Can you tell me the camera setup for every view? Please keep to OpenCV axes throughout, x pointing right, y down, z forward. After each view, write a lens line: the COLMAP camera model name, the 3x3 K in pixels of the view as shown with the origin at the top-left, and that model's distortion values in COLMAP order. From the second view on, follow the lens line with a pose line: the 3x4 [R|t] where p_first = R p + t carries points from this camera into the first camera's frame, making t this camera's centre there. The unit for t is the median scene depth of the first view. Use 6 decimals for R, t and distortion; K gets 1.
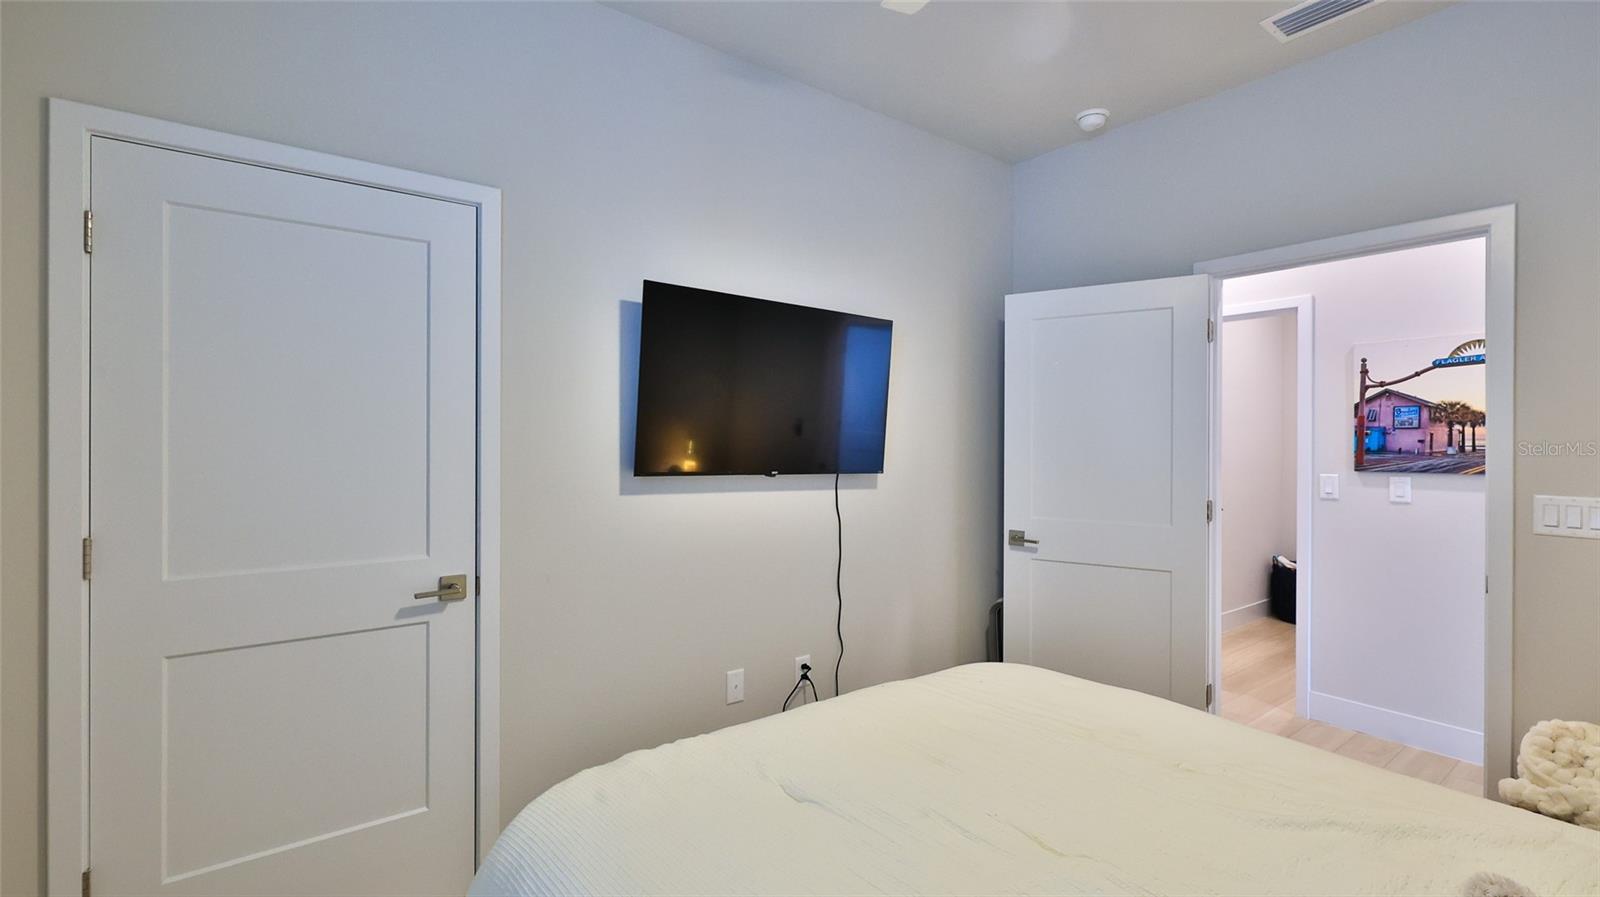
lens RADIAL K [[710.4, 0, 791.3], [0, 710.4, 446.1], [0, 0, 1]] dist [-0.002808, -0.000637]
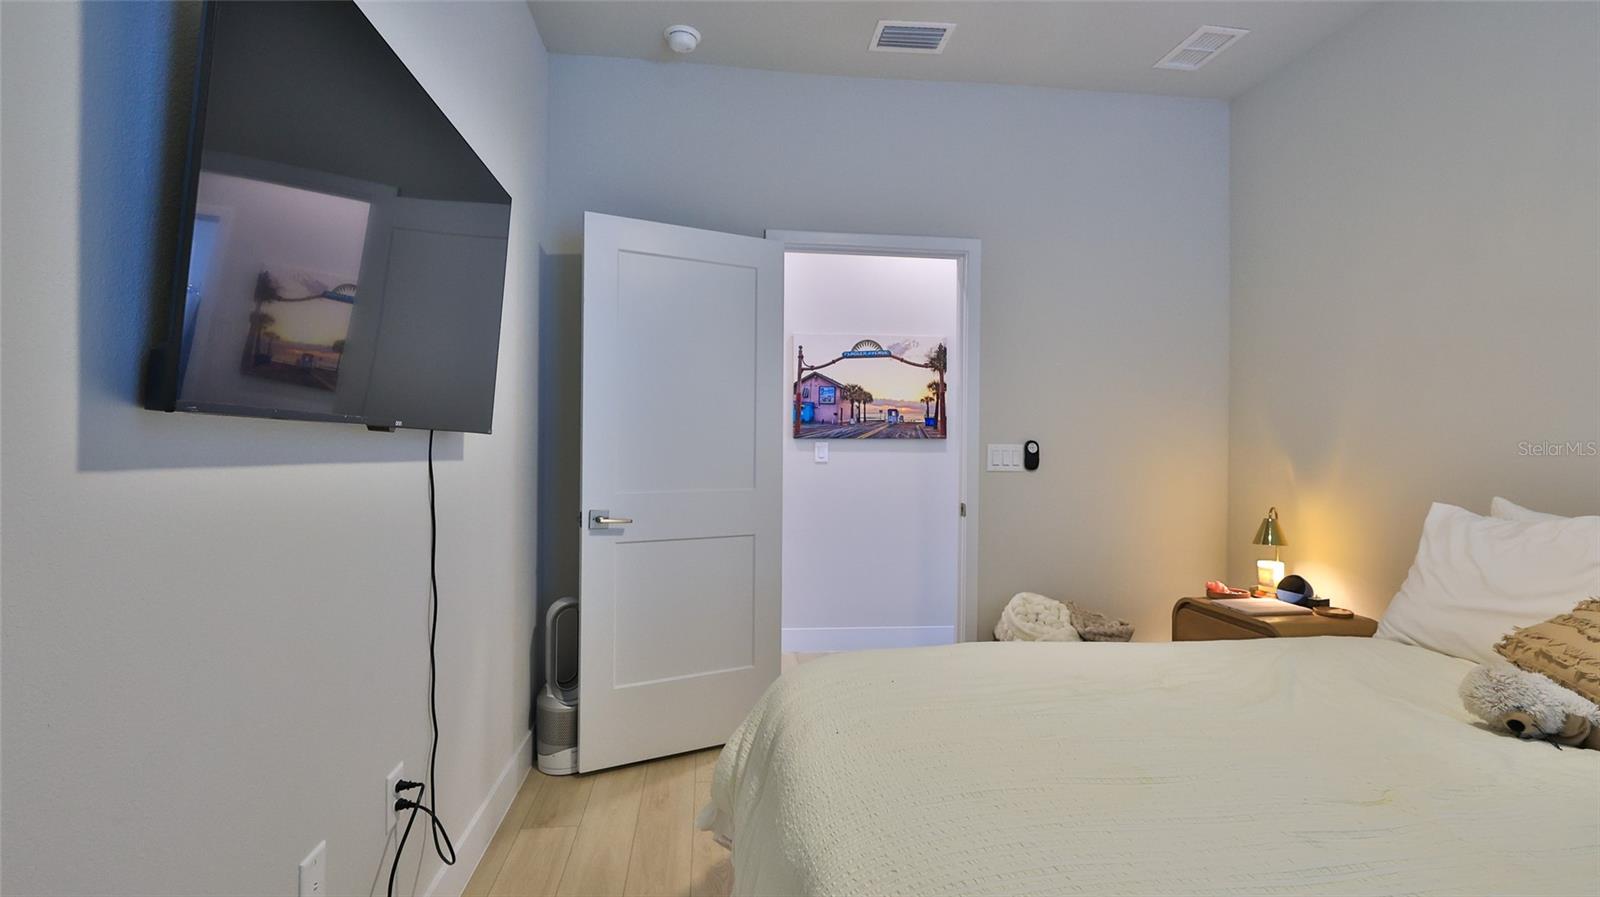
lens RADIAL K [[710.4, 0, 791.3], [0, 710.4, 446.1], [0, 0, 1]] dist [-0.002808, -0.000637]
pose [[0.489634, -0.005580, 0.871910, -0.278267], [-0.000339, 0.999978, 0.006590, 0.042571], [-0.871928, -0.003522, 0.489621, 0.429725]]
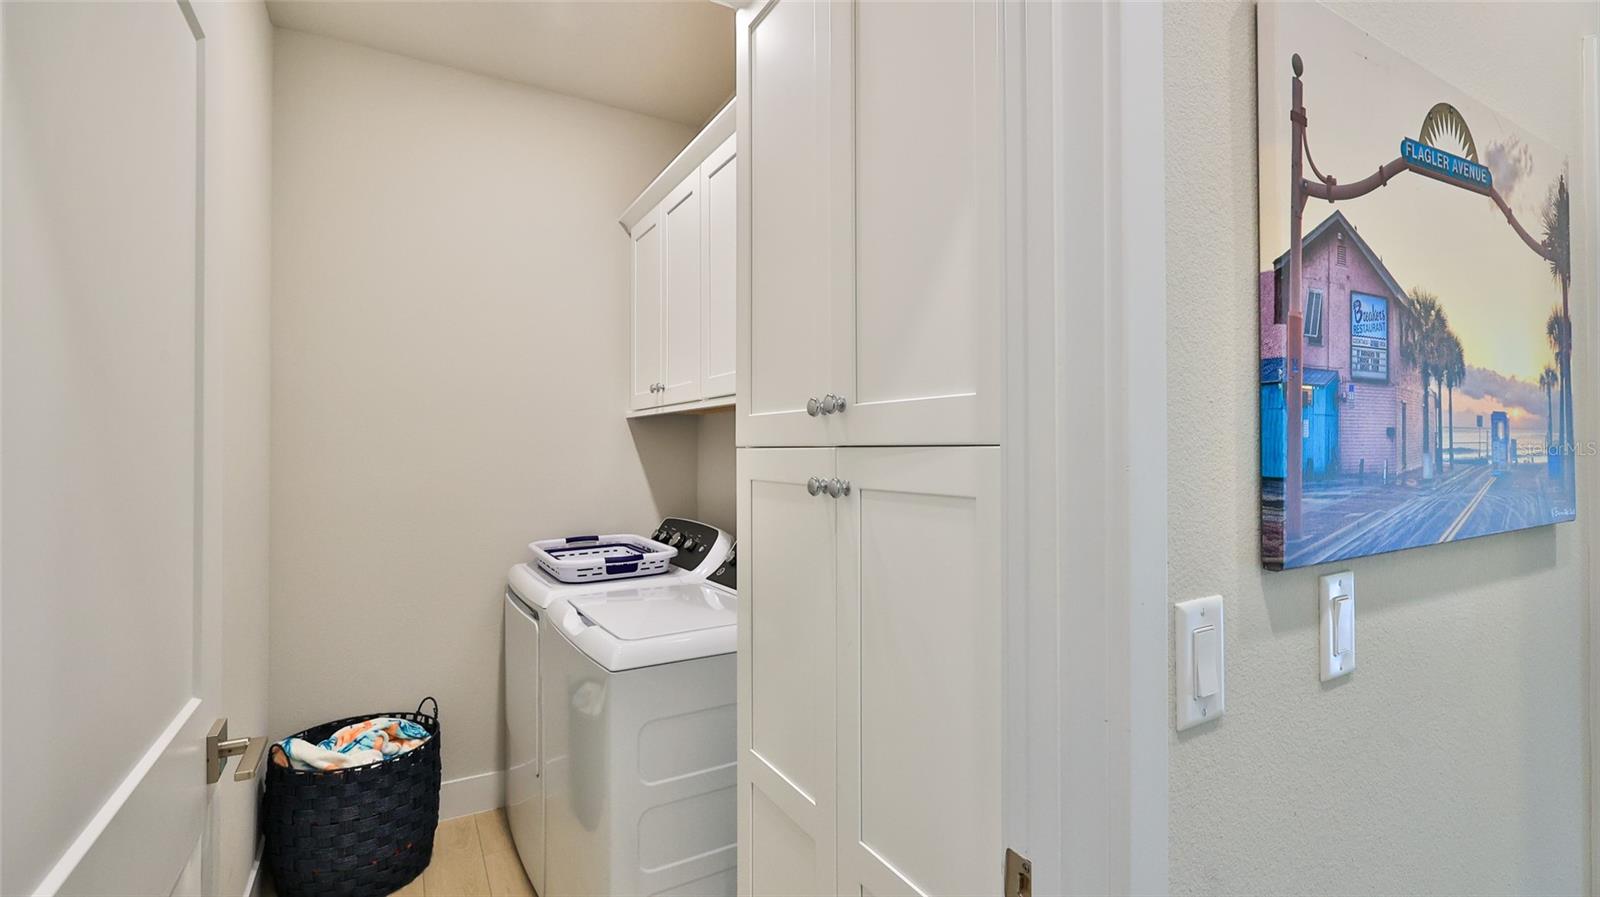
lens RADIAL K [[710.4, 0, 791.3], [0, 710.4, 446.1], [0, 0, 1]] dist [-0.002808, -0.000637]
pose [[0.129925, 0.000760, 0.991523, 0.590417], [0.009304, 0.999955, -0.001985, -0.003590], [-0.991480, 0.009483, 0.129912, 1.171468]]
